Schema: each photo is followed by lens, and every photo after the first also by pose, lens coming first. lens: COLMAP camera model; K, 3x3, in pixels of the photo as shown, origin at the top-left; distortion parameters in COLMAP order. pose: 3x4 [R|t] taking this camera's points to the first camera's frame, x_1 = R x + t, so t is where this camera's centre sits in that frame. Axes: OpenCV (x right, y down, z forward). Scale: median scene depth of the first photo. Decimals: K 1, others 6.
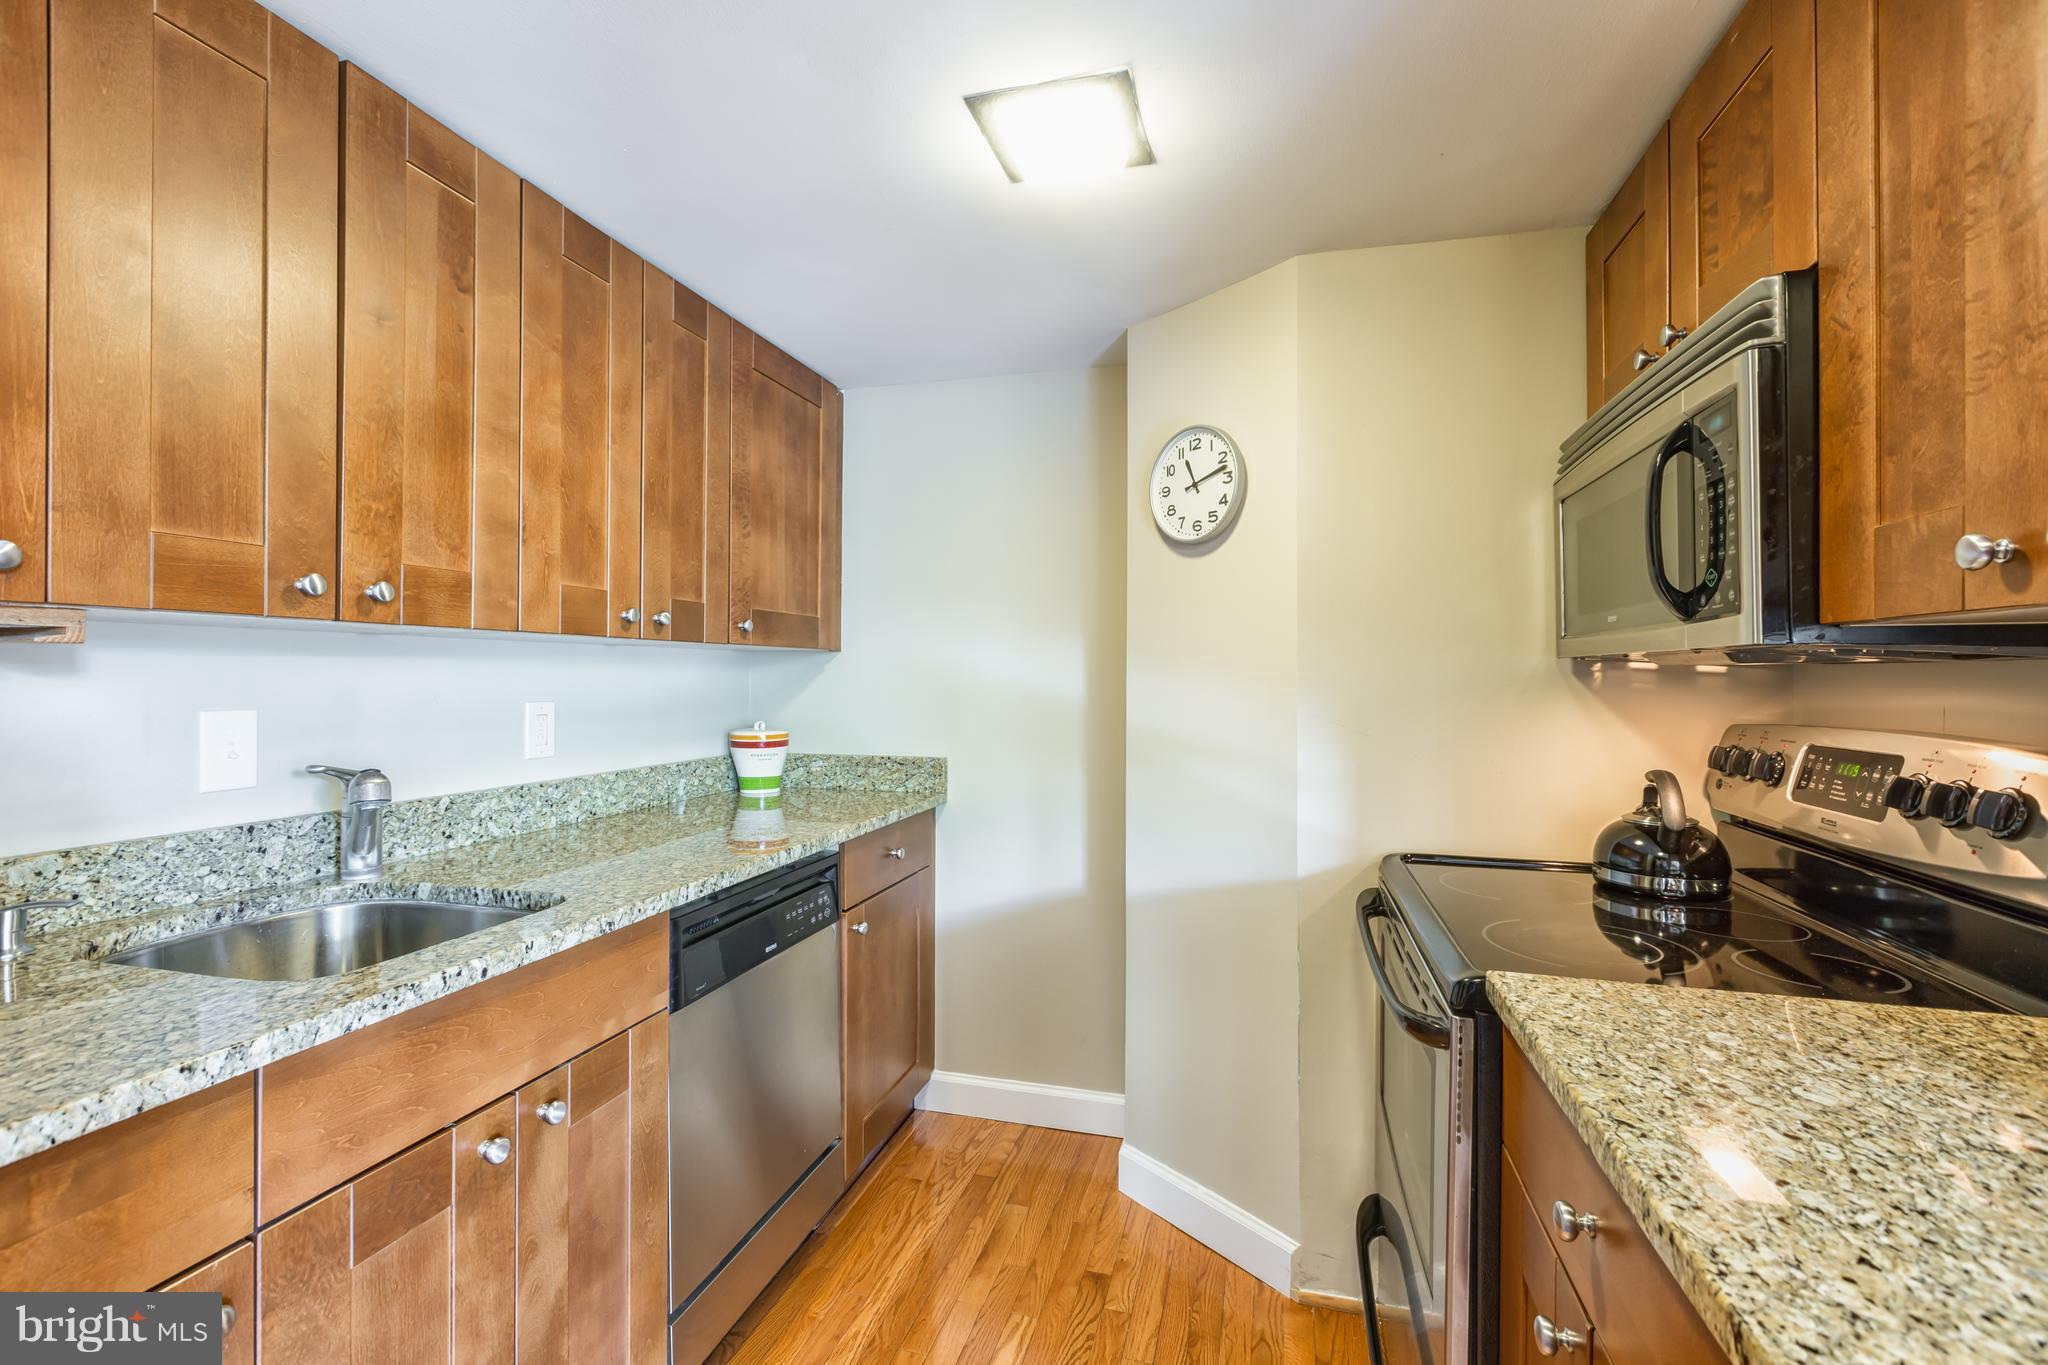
lens RADIAL K [[902.3, 0, 1018.7], [0, 902.3, 677.6], [0, 0, 1]] dist [0.002400, -0.001229]
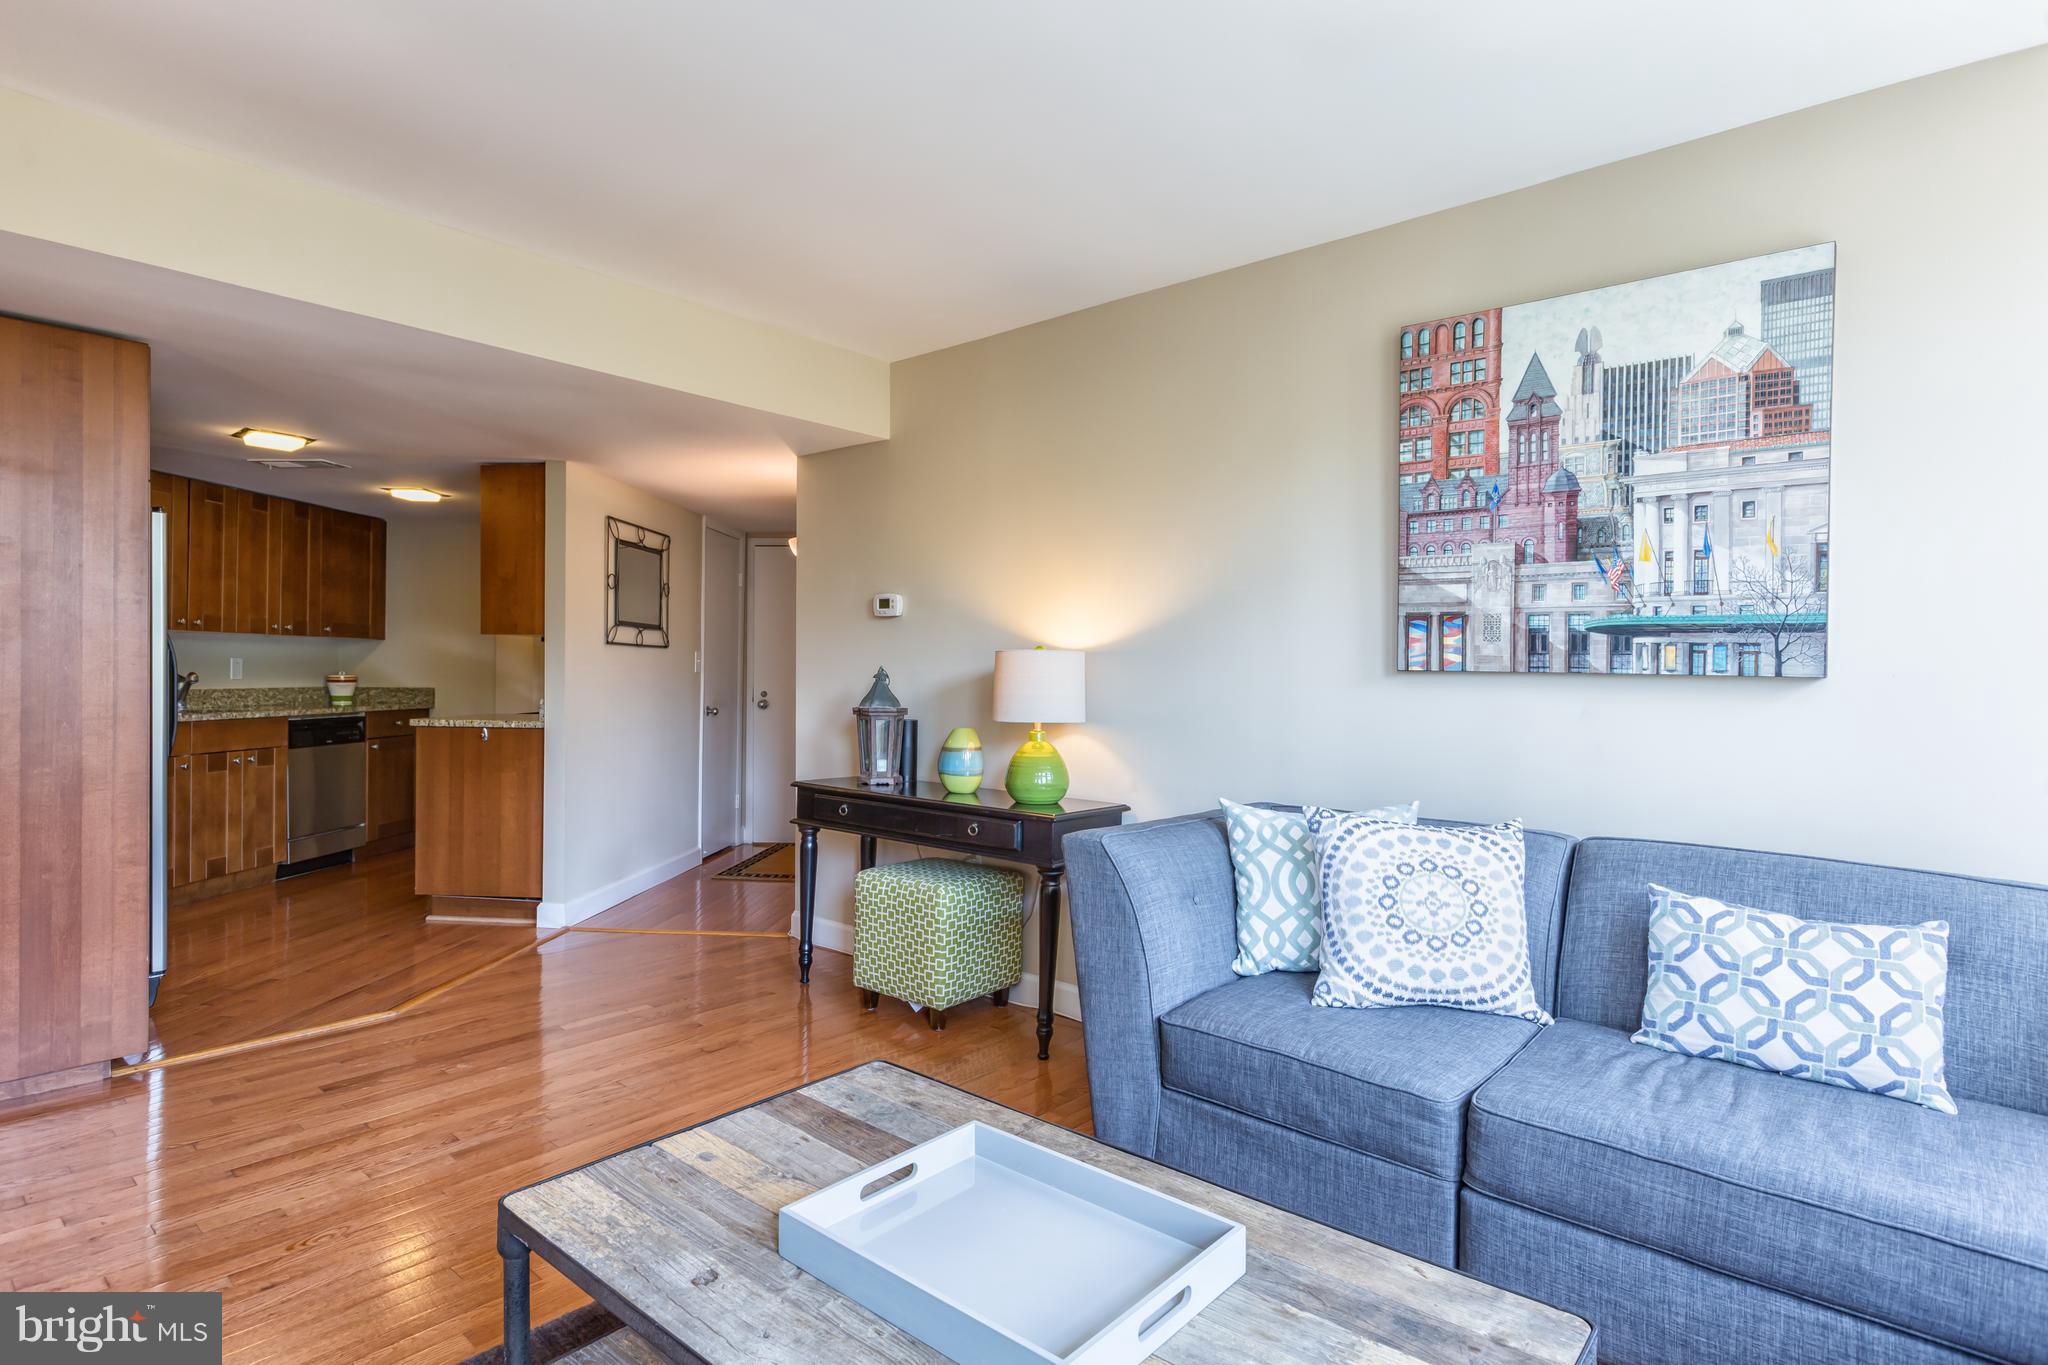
lens RADIAL K [[1052.3, 0, 1018.3], [0, 1052.3, 675.5], [0, 0, 1]] dist [0.001141, 0.000144]
pose [[0.978326, 0.007084, 0.206950, 1.296140], [-0.007829, 0.999965, 0.002781, 0.064213], [-0.206924, -0.004341, 0.978347, -3.016216]]
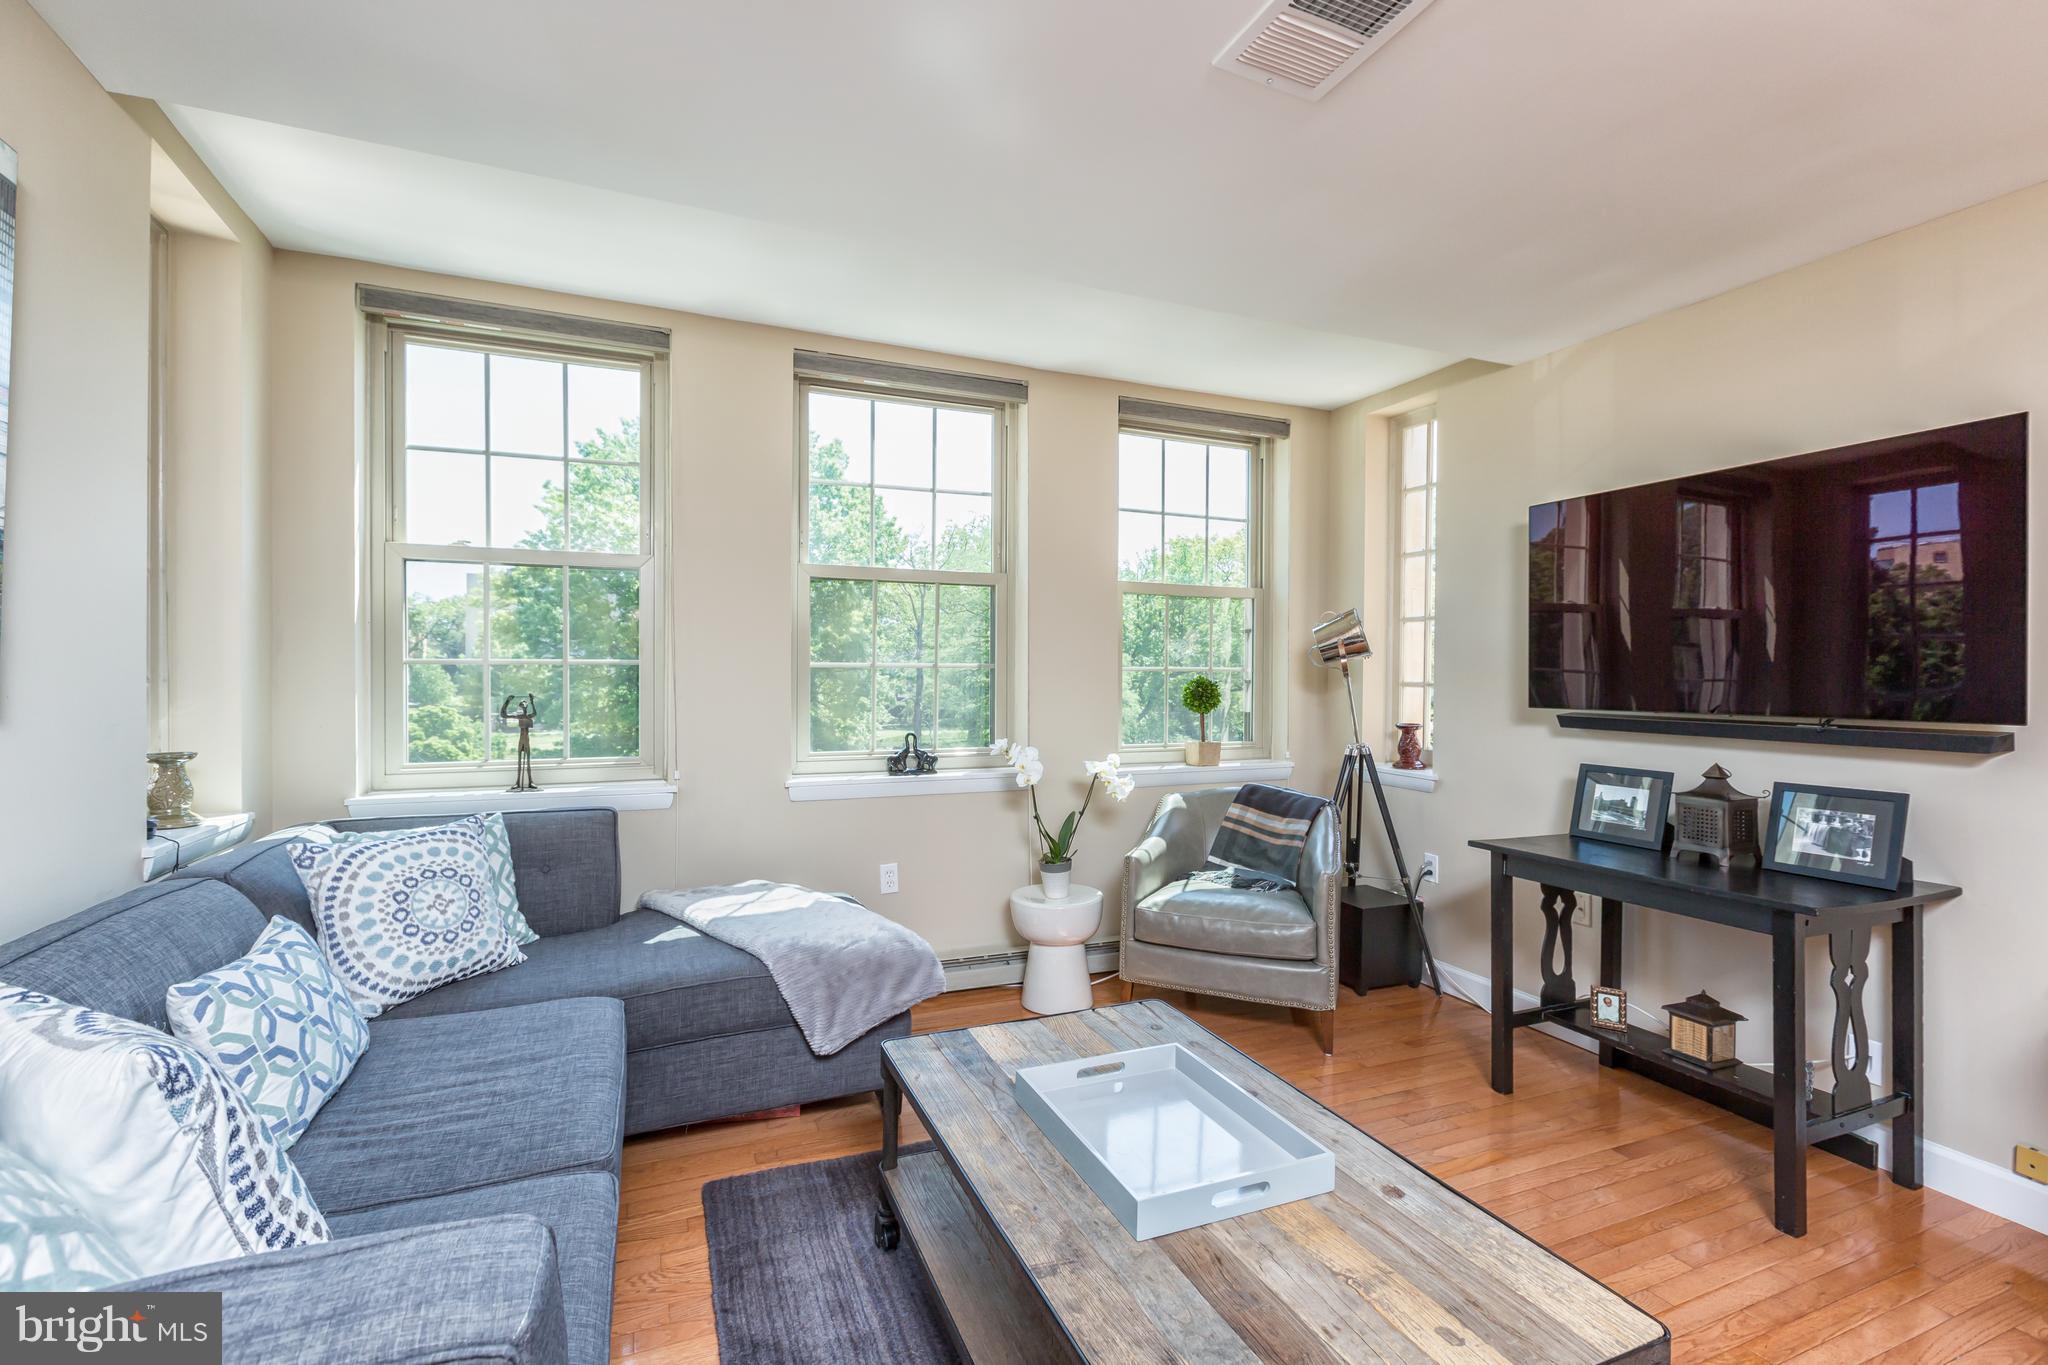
lens RADIAL K [[902.3, 0, 1018.7], [0, 902.3, 677.6], [0, 0, 1]] dist [0.002400, -0.001229]
pose [[-0.967825, -0.015190, 0.251167, 1.371140], [-0.013718, 0.999877, 0.007608, 0.015646], [-0.251252, 0.003918, -0.967914, -1.251903]]
